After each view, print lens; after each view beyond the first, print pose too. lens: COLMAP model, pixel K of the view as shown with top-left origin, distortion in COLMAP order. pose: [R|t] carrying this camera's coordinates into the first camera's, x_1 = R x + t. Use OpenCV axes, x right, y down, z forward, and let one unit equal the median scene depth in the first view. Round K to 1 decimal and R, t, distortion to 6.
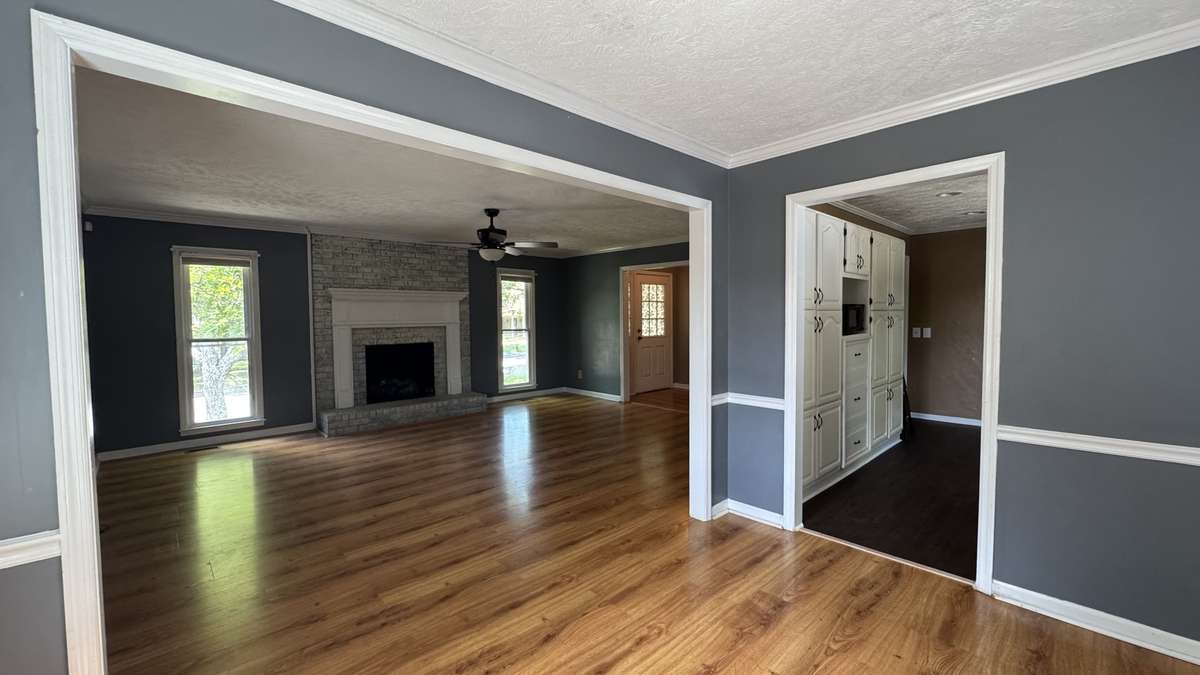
lens RADIAL K [[479.0, 0, 600.0], [0, 479.0, 337.5], [0, 0, 1]] dist [-0.002600, -0.000015]
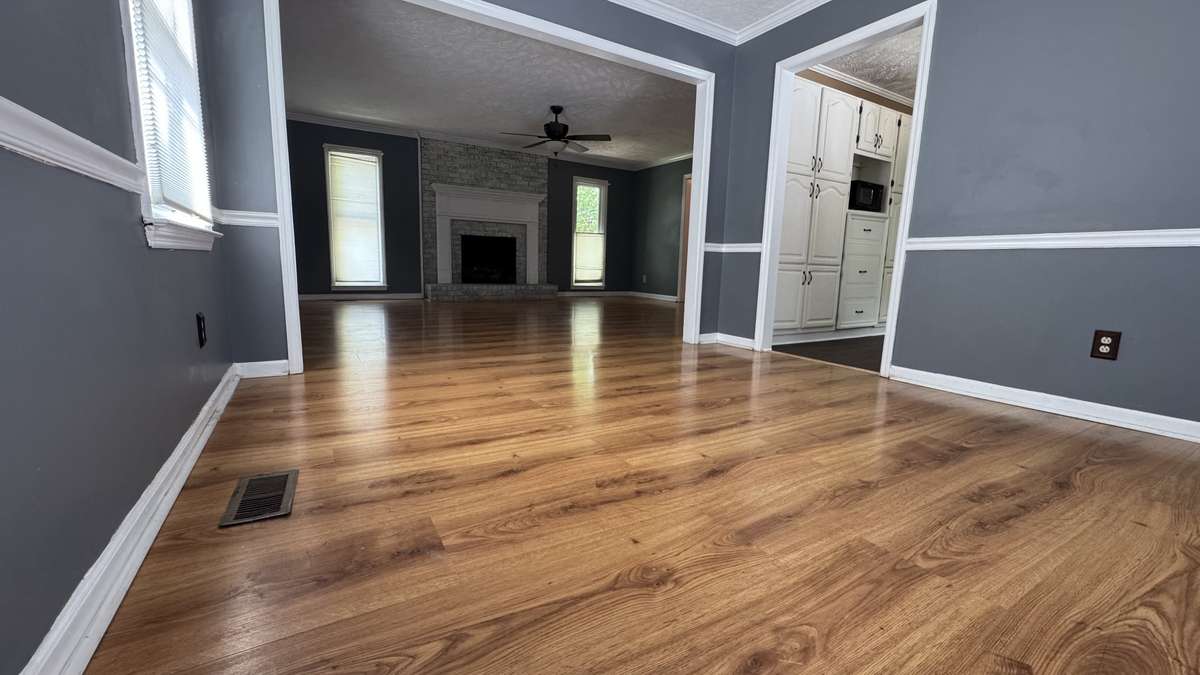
lens RADIAL K [[479.0, 0, 600.0], [0, 479.0, 337.5], [0, 0, 1]] dist [-0.002600, -0.000015]
pose [[0.976566, 0.069940, -0.203539, 0.121898], [-0.047715, 0.992547, 0.112129, 0.122789], [0.209864, -0.099790, 0.972625, -0.138771]]
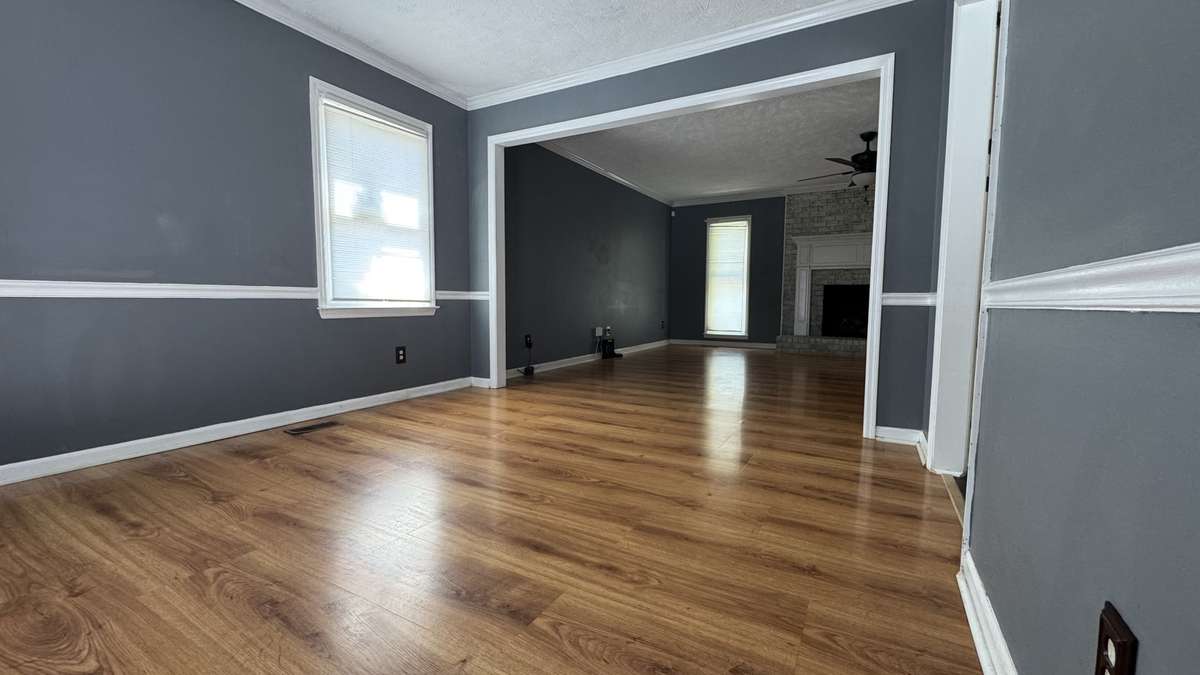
lens RADIAL K [[479.0, 0, 600.0], [0, 479.0, 337.5], [0, 0, 1]] dist [-0.002600, -0.000015]
pose [[0.295845, 0.086253, -0.951334, 0.457079], [-0.051287, 0.995913, 0.074345, 0.084424], [0.953858, 0.026796, 0.299059, 0.144566]]
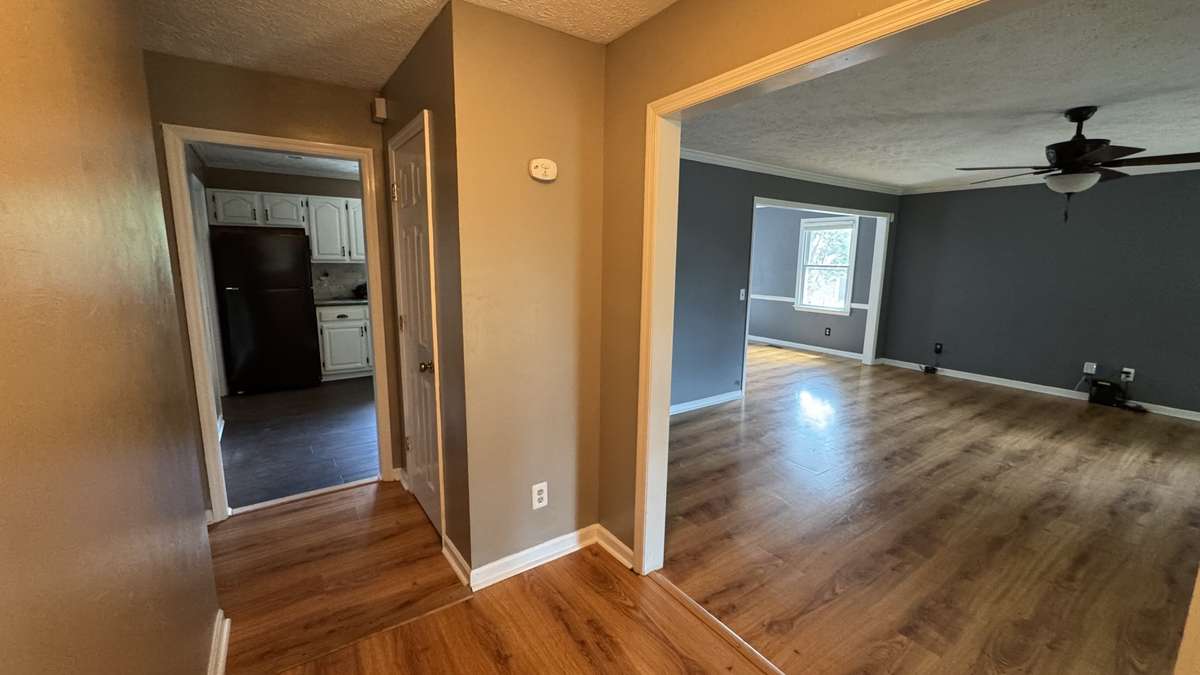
lens RADIAL K [[479.0, 0, 600.0], [0, 479.0, 337.5], [0, 0, 1]] dist [-0.002600, -0.000015]
pose [[-0.989437, -0.023851, 0.142991, 0.232905], [0.006709, 0.977781, 0.209523, -0.086874], [-0.144811, 0.208269, -0.967292, 1.366079]]
